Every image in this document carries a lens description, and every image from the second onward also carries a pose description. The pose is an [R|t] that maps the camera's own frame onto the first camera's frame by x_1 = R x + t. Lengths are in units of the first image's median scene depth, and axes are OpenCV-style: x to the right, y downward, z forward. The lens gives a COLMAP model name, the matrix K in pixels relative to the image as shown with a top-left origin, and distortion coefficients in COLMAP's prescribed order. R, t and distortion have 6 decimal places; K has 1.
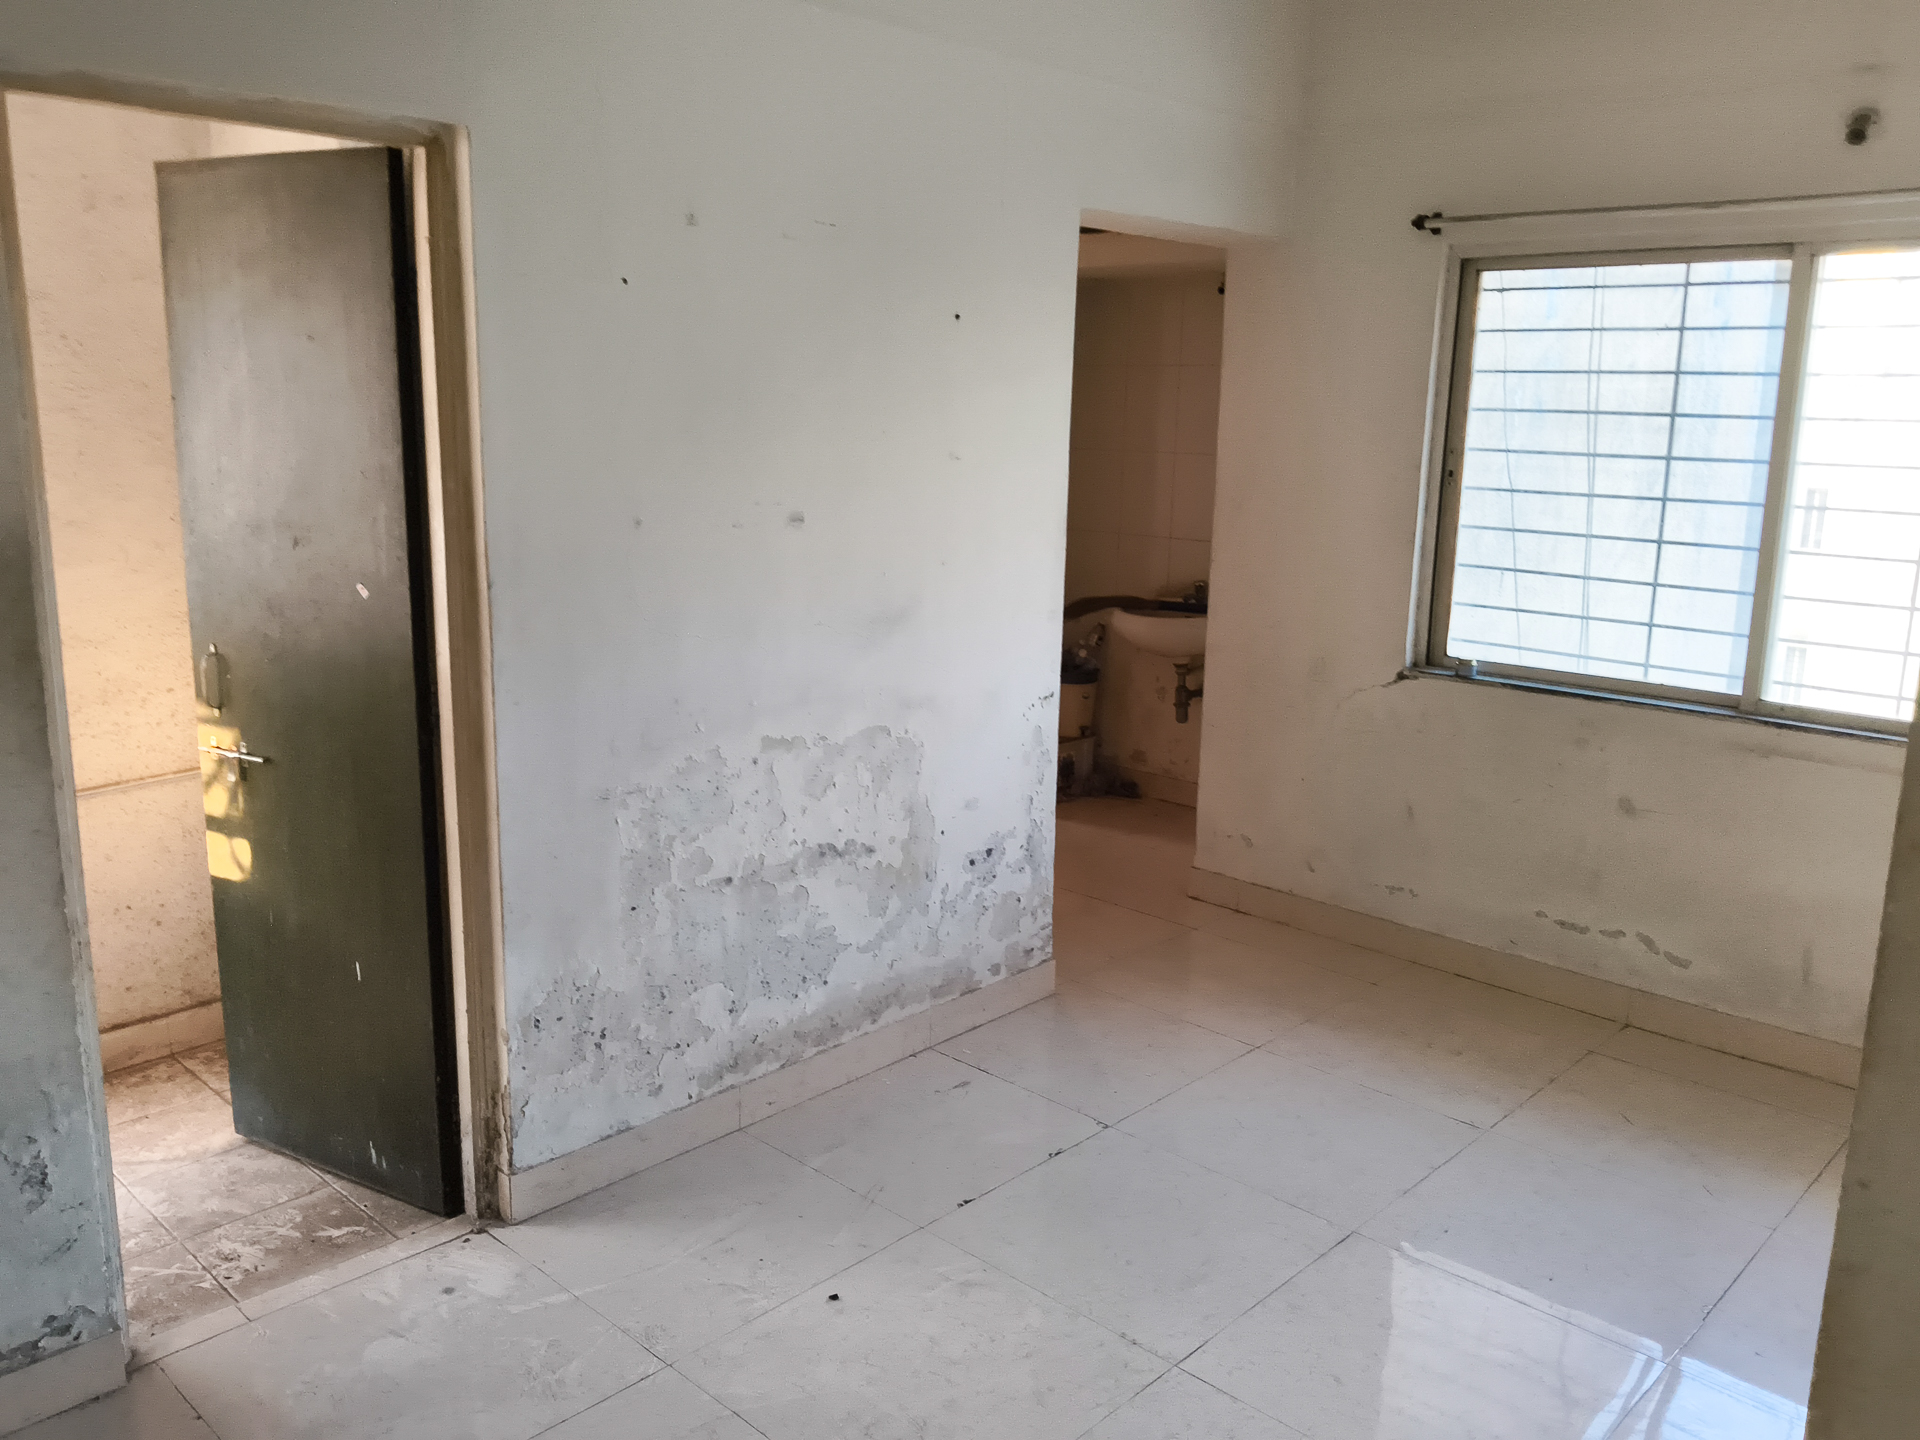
lens RADIAL K [[1510.0, 0, 958.4], [0, 1510.0, 709.3], [0, 0, 1]] dist [0.122485, -0.249946]
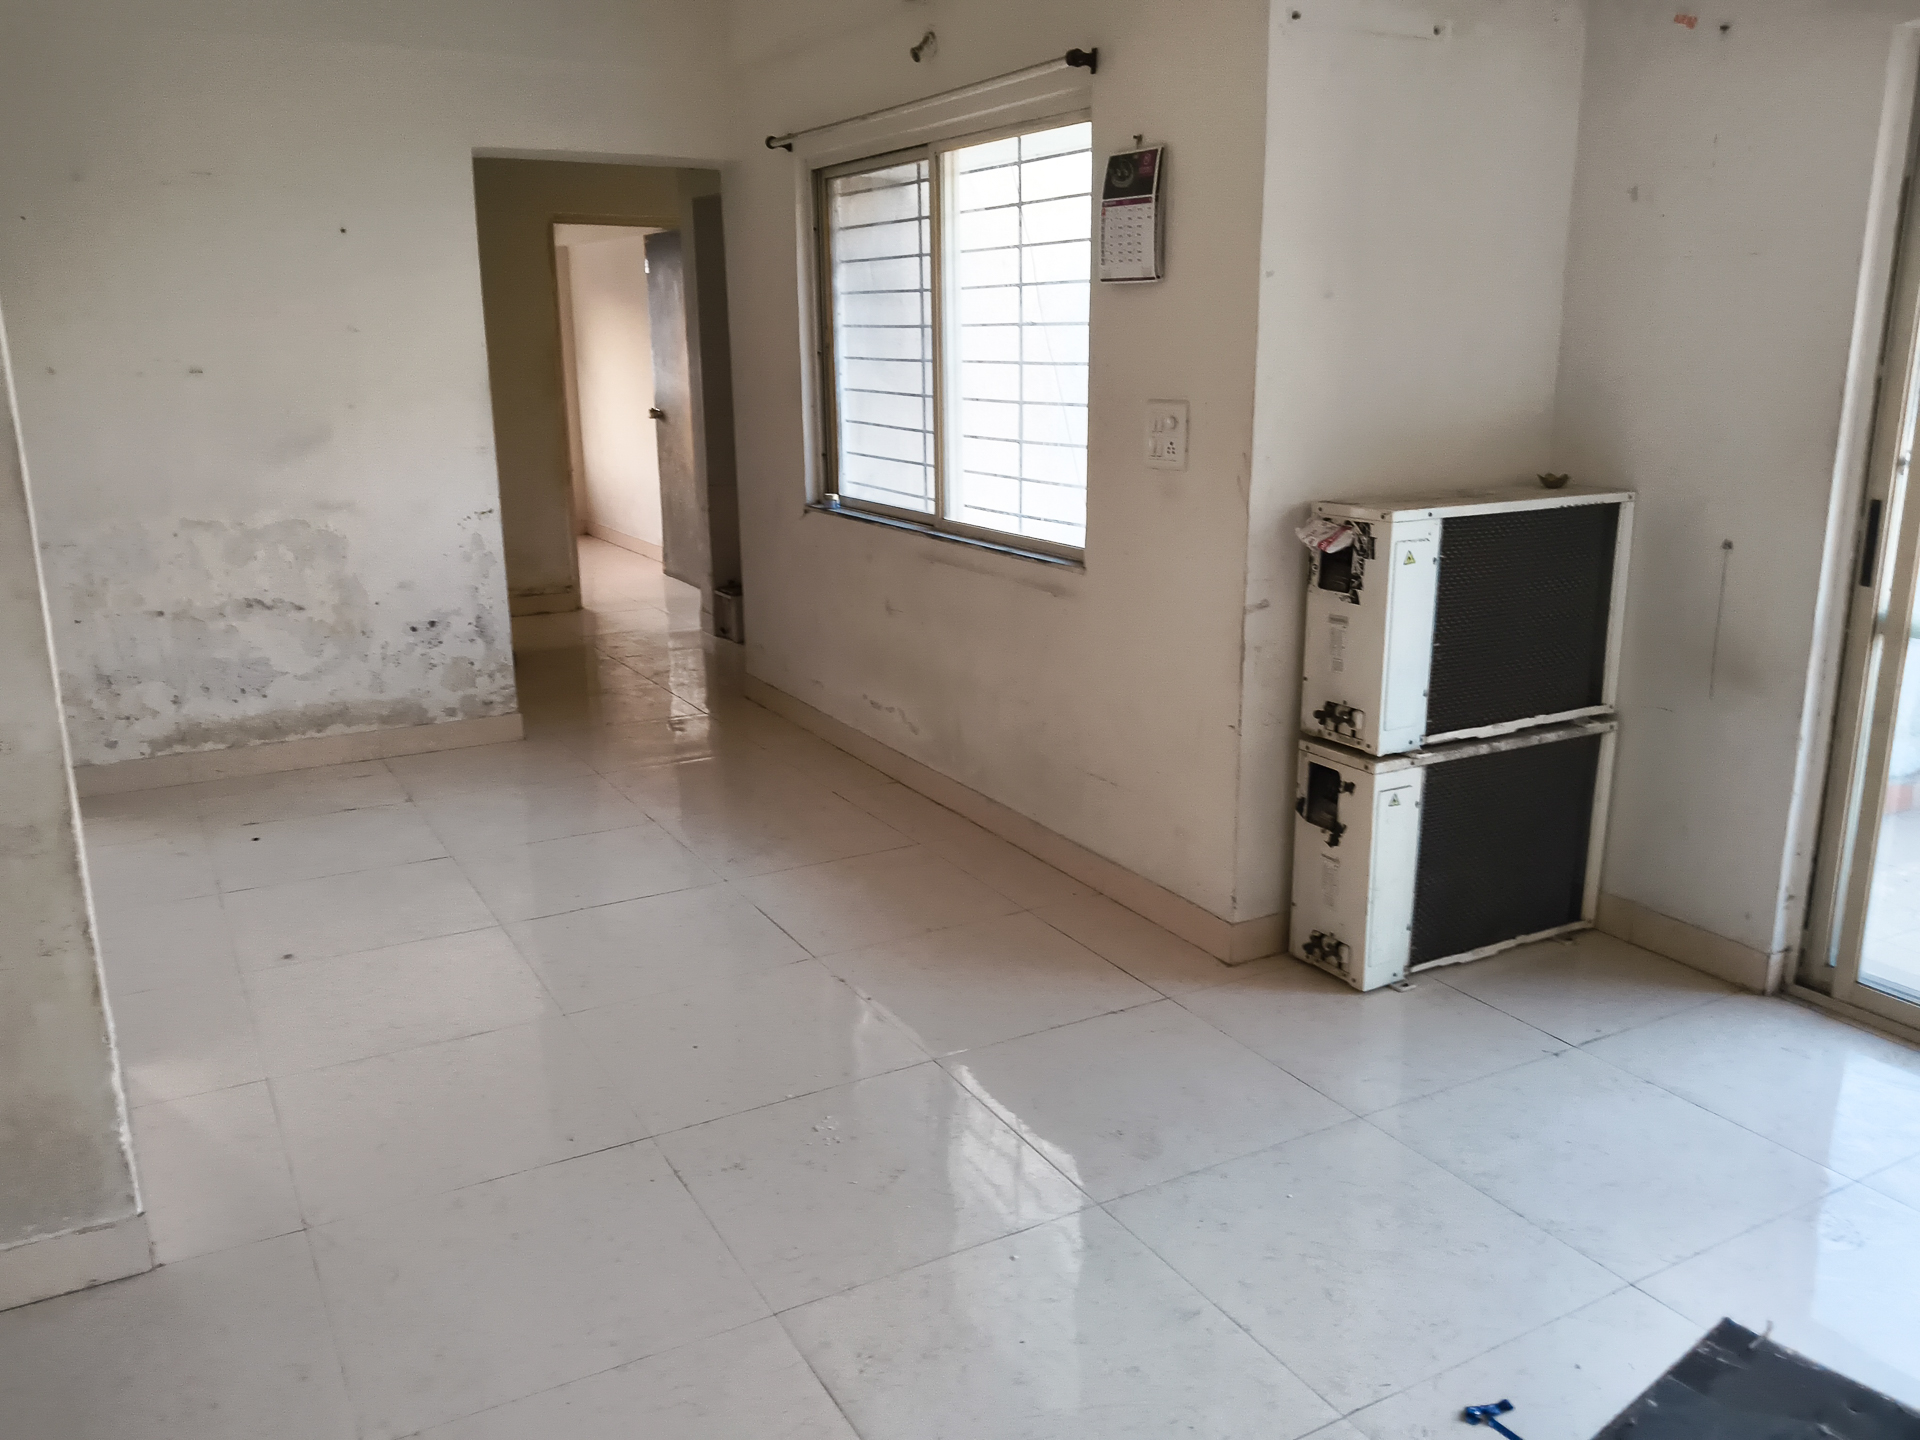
lens RADIAL K [[1515.3, 0, 960.0], [0, 1515.3, 720.0], [0, 0, 1]] dist [0.111568, -0.247746]
pose [[0.952830, 0.049943, -0.299368, 0.972323], [-0.036931, 0.998117, 0.048968, 0.103894], [0.301250, -0.035602, 0.952880, -0.201820]]
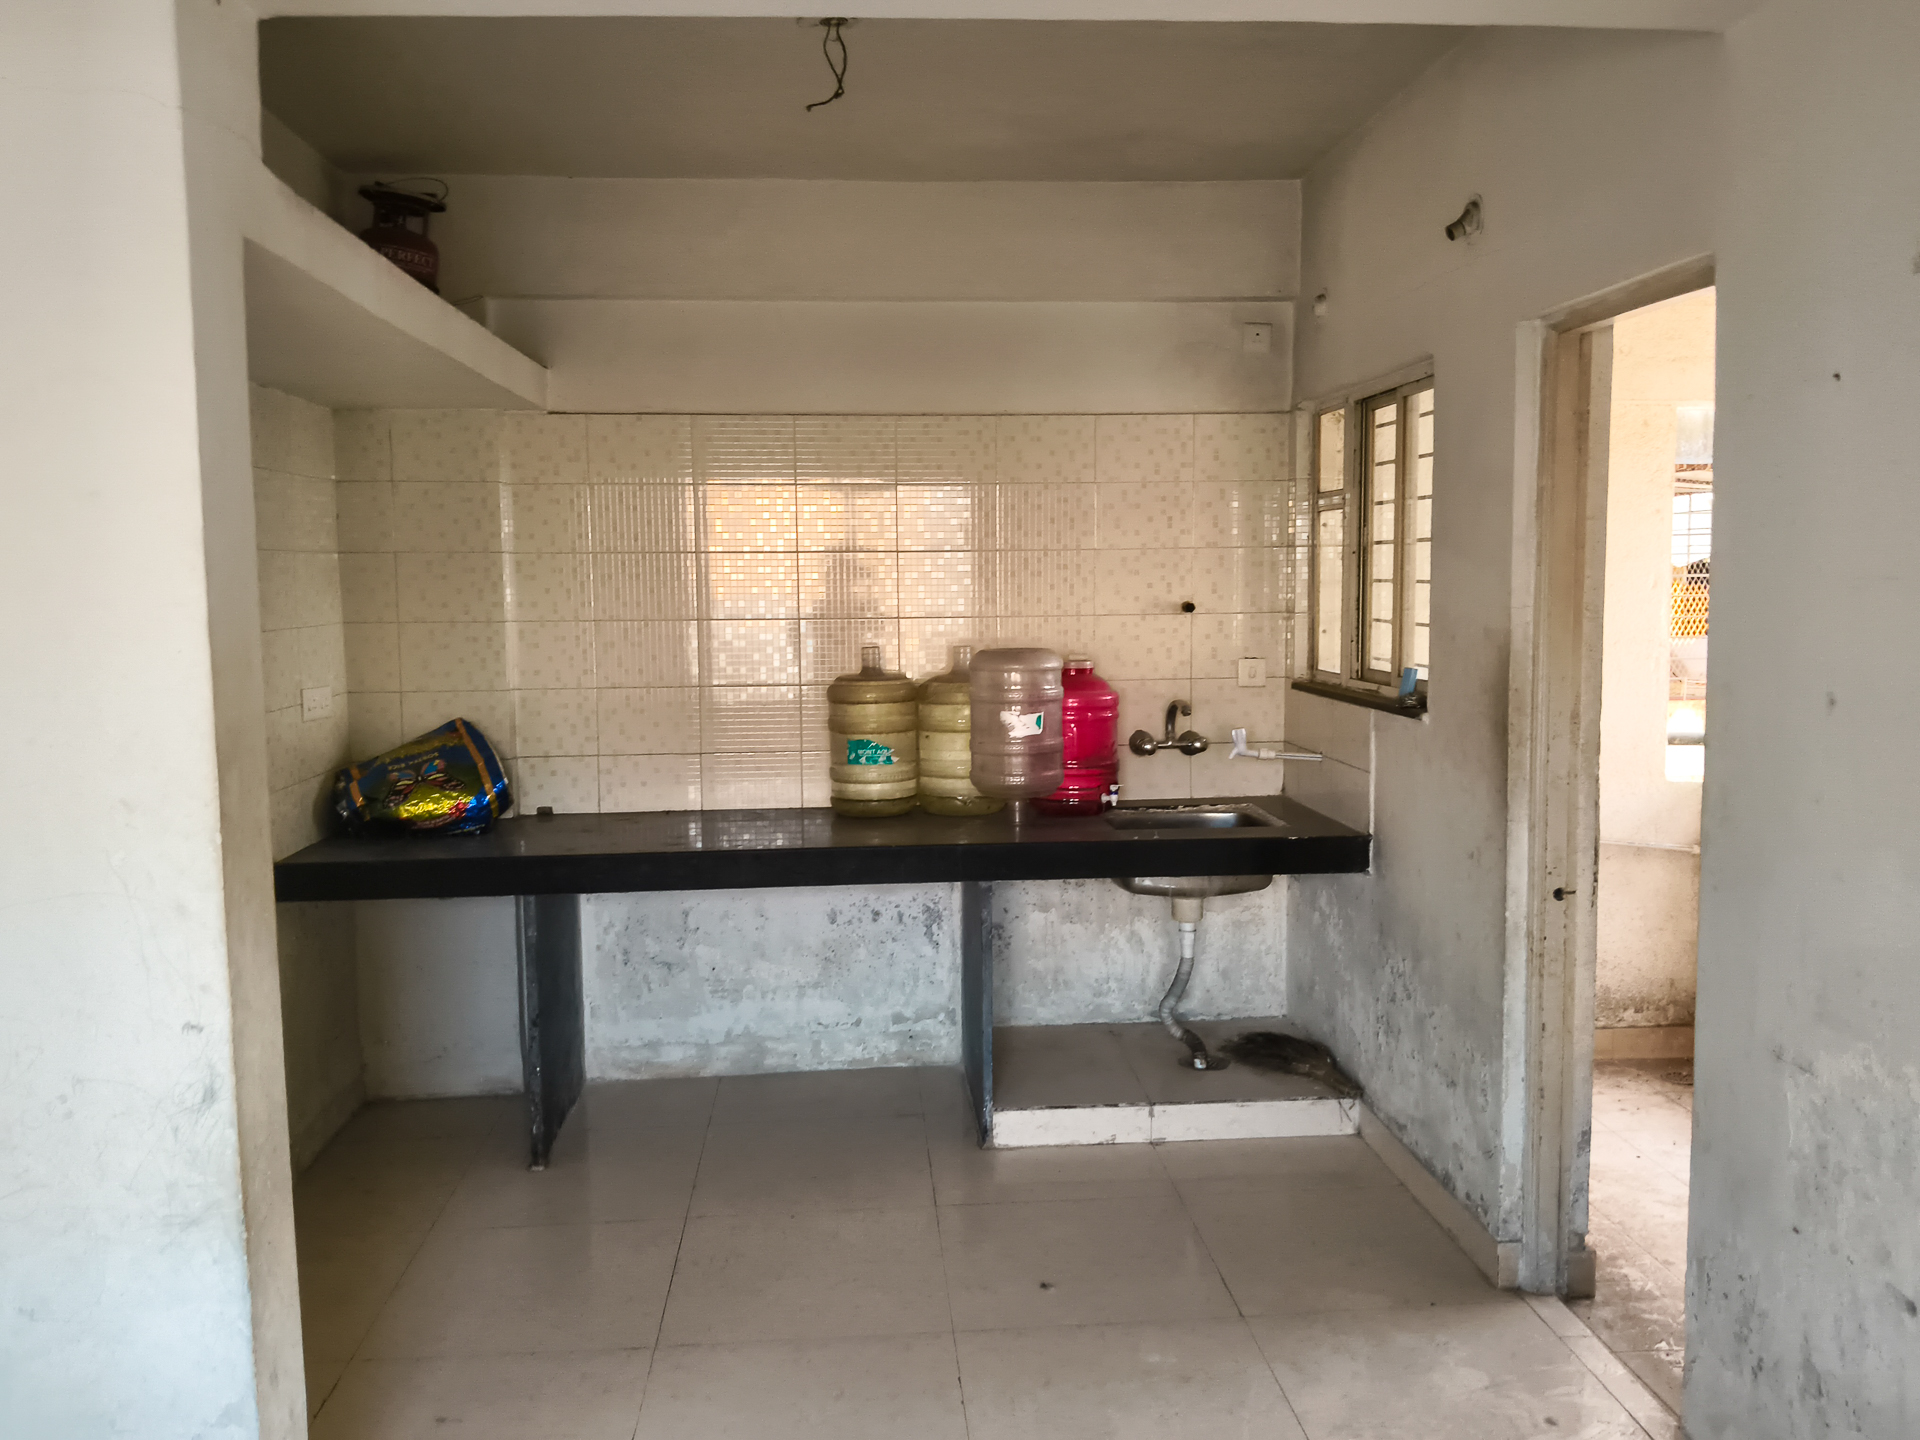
lens RADIAL K [[1519.2, 0, 961.4], [0, 1519.2, 705.9], [0, 0, 1]] dist [0.120108, -0.198087]
pose [[-0.674818, 0.056407, -0.735825, 0.495754], [-0.150239, 0.965694, 0.211811, -0.175510], [0.722530, 0.253483, -0.643193, 0.962402]]
